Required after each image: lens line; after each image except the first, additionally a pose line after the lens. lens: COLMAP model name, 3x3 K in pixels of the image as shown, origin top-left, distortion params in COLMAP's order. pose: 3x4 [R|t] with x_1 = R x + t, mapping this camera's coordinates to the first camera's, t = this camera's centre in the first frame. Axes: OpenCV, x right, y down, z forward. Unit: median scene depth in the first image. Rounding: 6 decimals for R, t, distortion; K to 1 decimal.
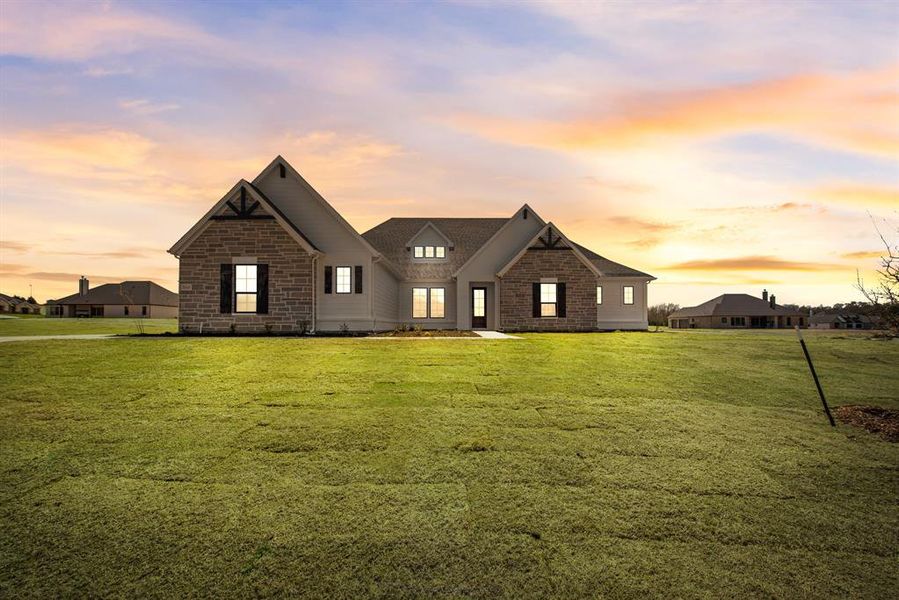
lens RADIAL K [[350.2, 0, 449.5], [0, 350.2, 300.0], [0, 0, 1]] dist [-0.011125, 0.000003]
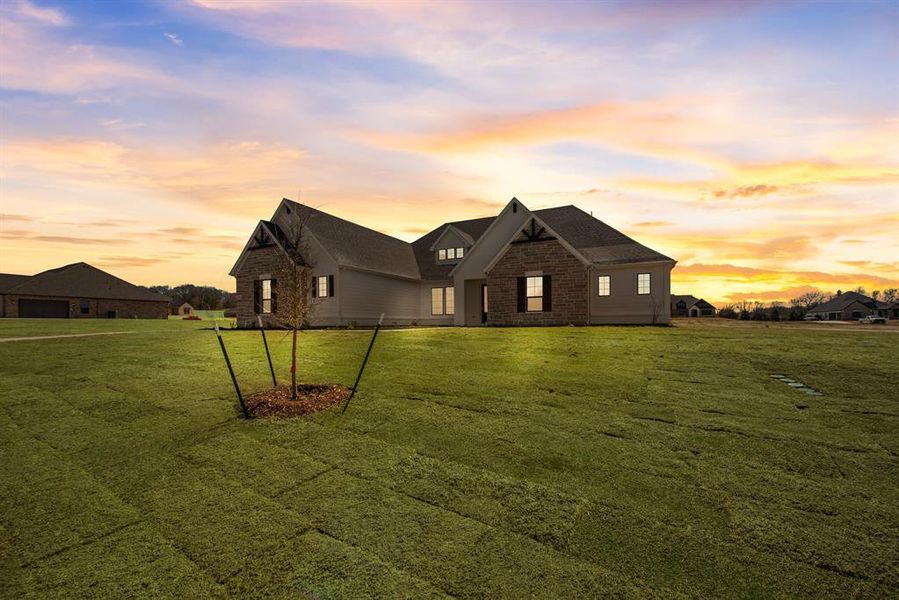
lens RADIAL K [[350.2, 0, 449.5], [0, 350.2, 300.0], [0, 0, 1]] dist [-0.011125, 0.000003]
pose [[0.901442, -0.037130, -0.431305, 0.488453], [0.039652, 0.999209, -0.003146, 0.010657], [0.431080, -0.014266, 0.902201, 0.025800]]
